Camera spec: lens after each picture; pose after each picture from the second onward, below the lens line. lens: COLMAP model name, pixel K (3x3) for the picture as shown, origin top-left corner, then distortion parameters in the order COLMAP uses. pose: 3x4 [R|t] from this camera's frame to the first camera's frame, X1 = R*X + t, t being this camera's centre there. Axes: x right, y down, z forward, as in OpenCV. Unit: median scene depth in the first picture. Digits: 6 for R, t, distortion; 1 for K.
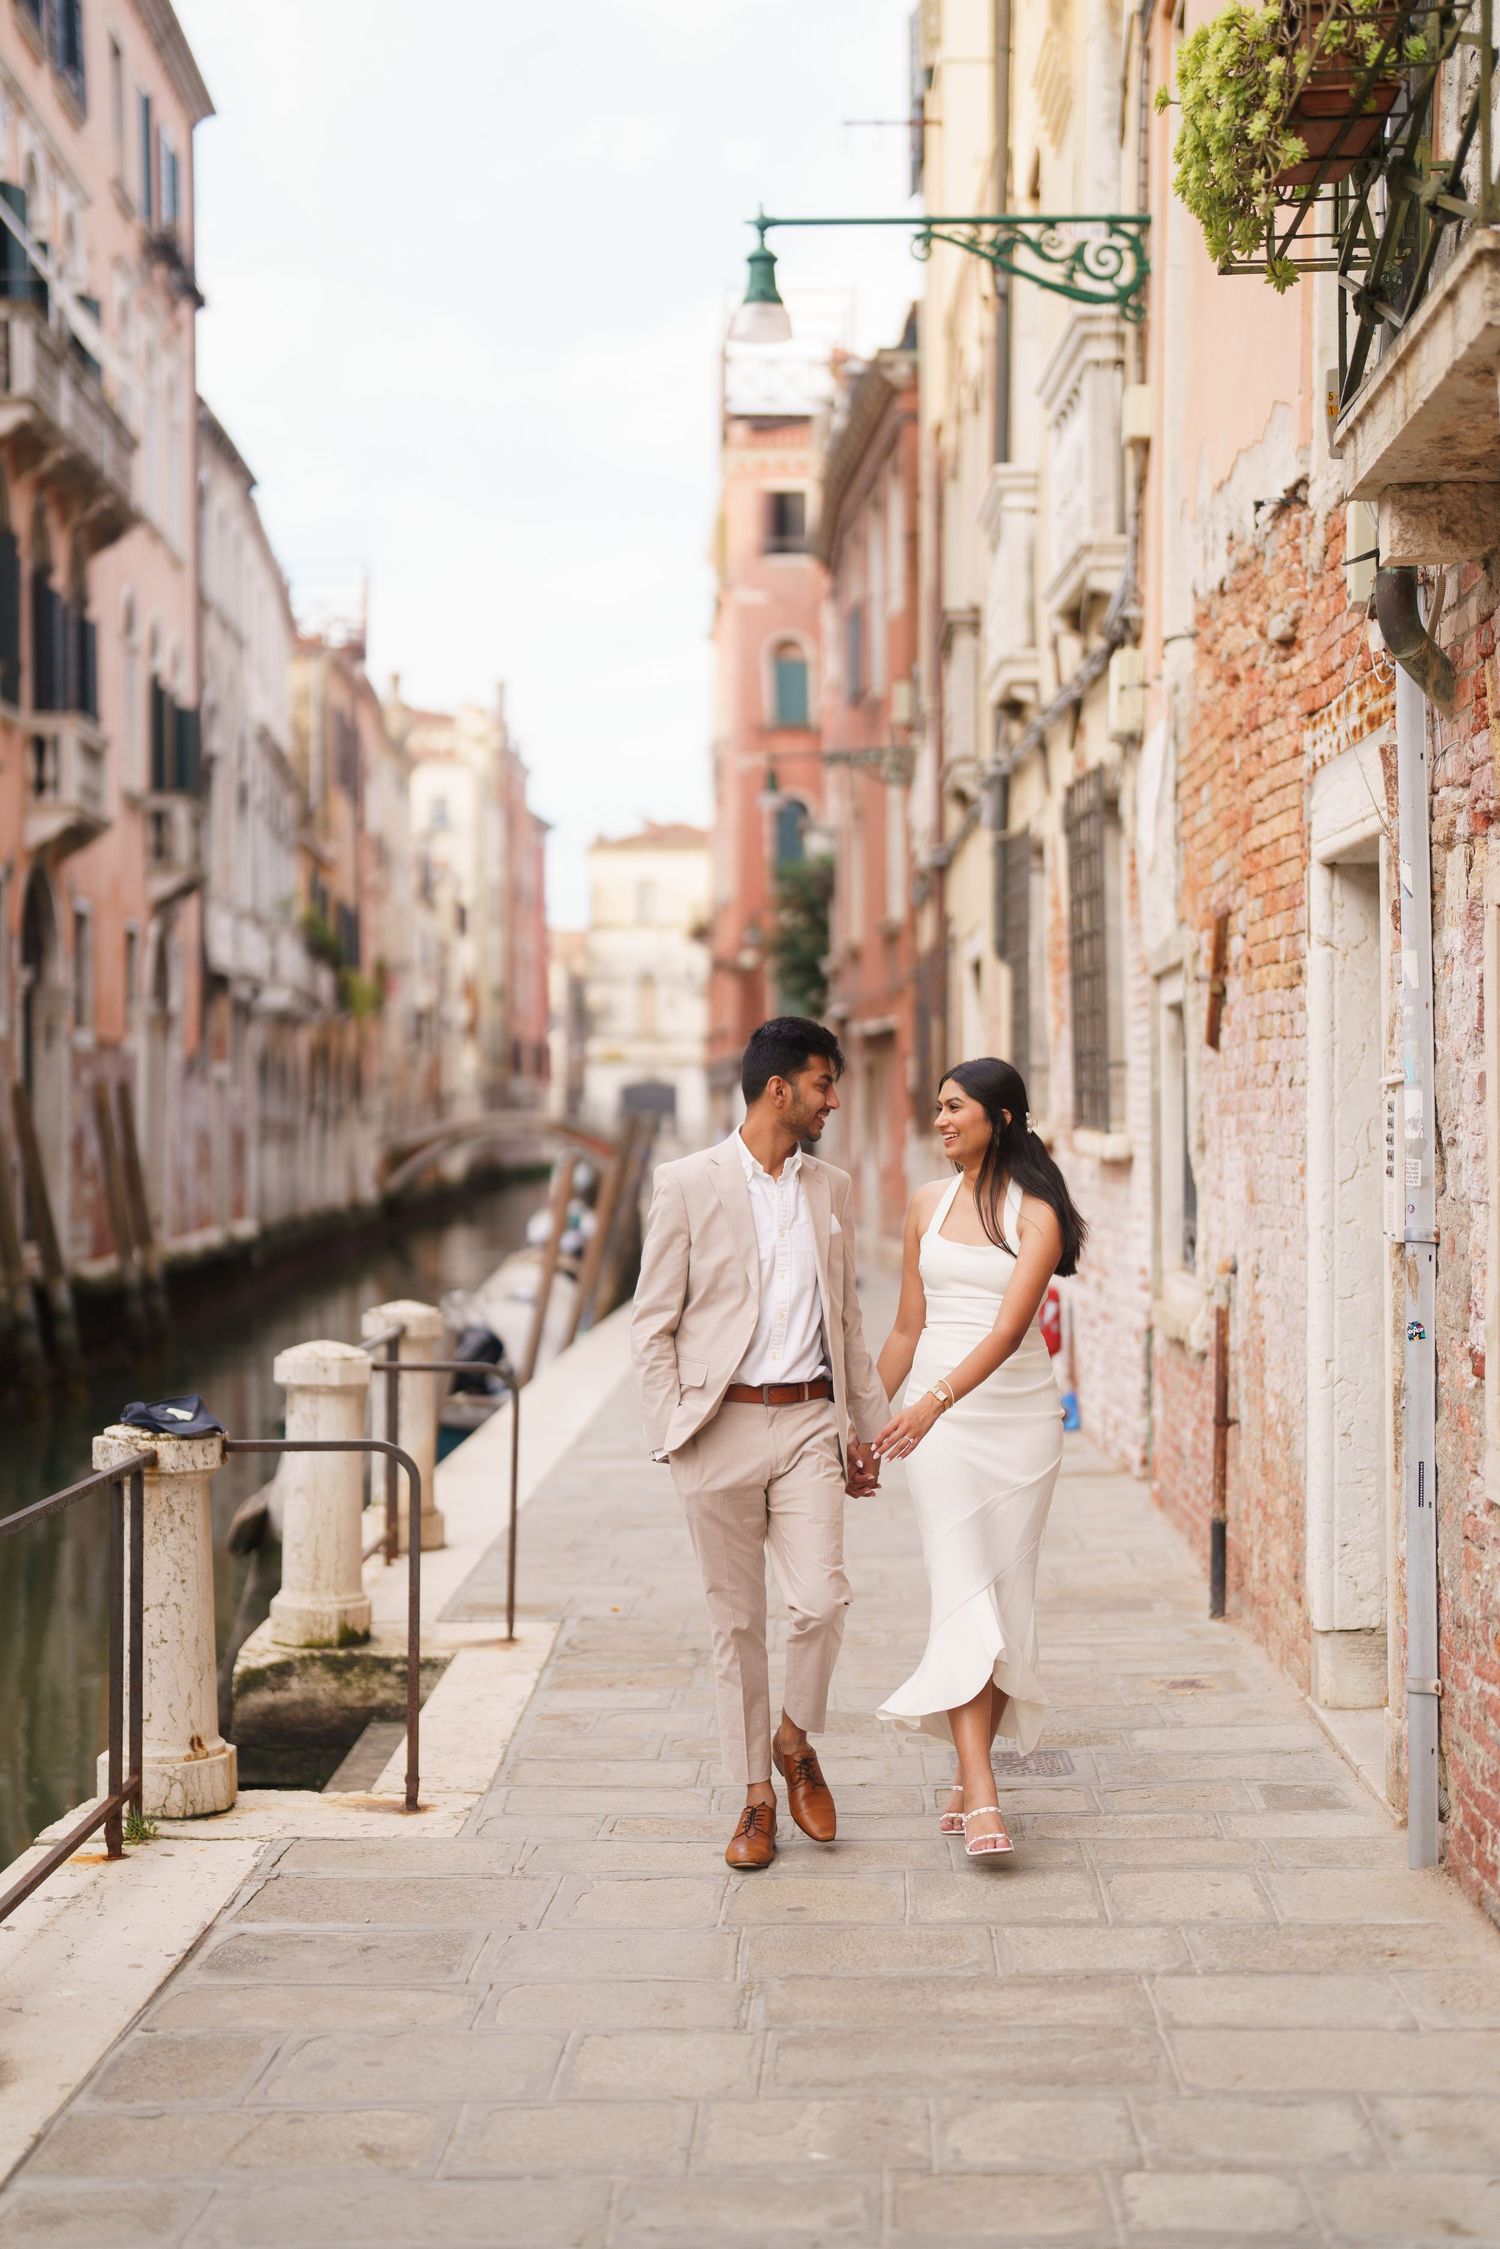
lens RADIAL K [[3289.0, 0, 757.8], [0, 3289.0, 1154.2], [0, 0, 1]] dist [-0.169240, 1.159735]
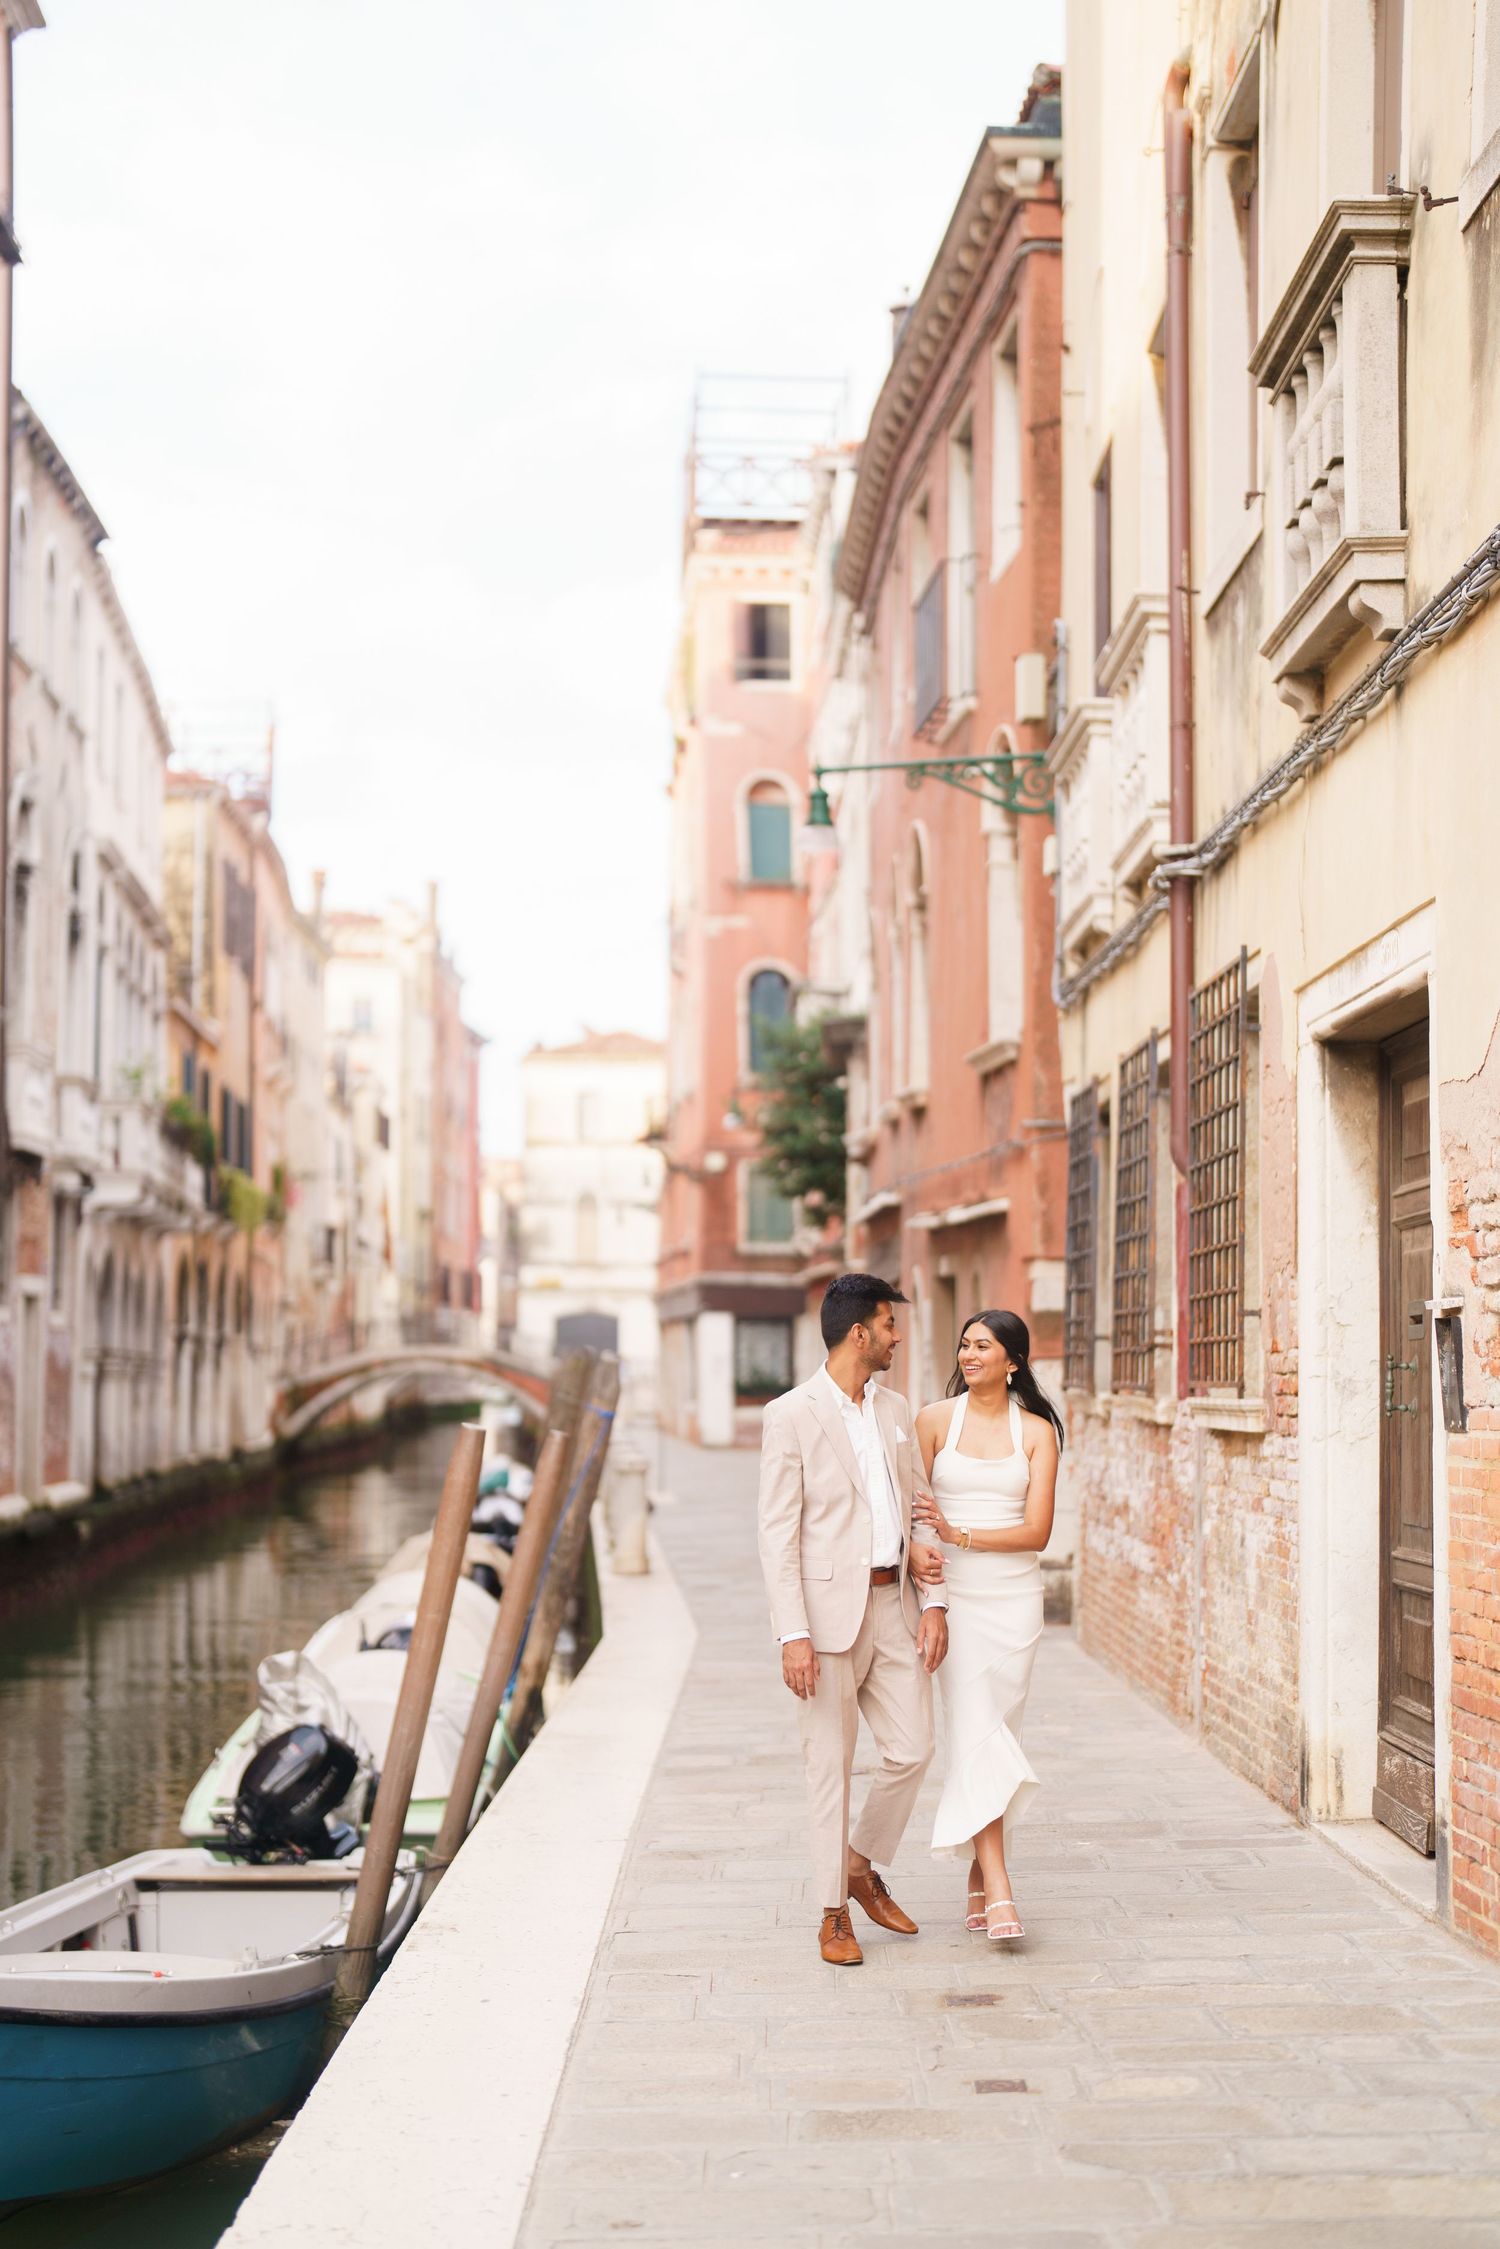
lens RADIAL K [[3289.0, 0, 757.8], [0, 3289.0, 1154.2], [0, 0, 1]] dist [-0.169240, 1.159735]
pose [[0.999751, 0.010759, 0.019572, -0.007140], [-0.009329, 0.997377, -0.071775, -0.001920], [-0.020293, 0.071575, 0.997229, 0.150051]]
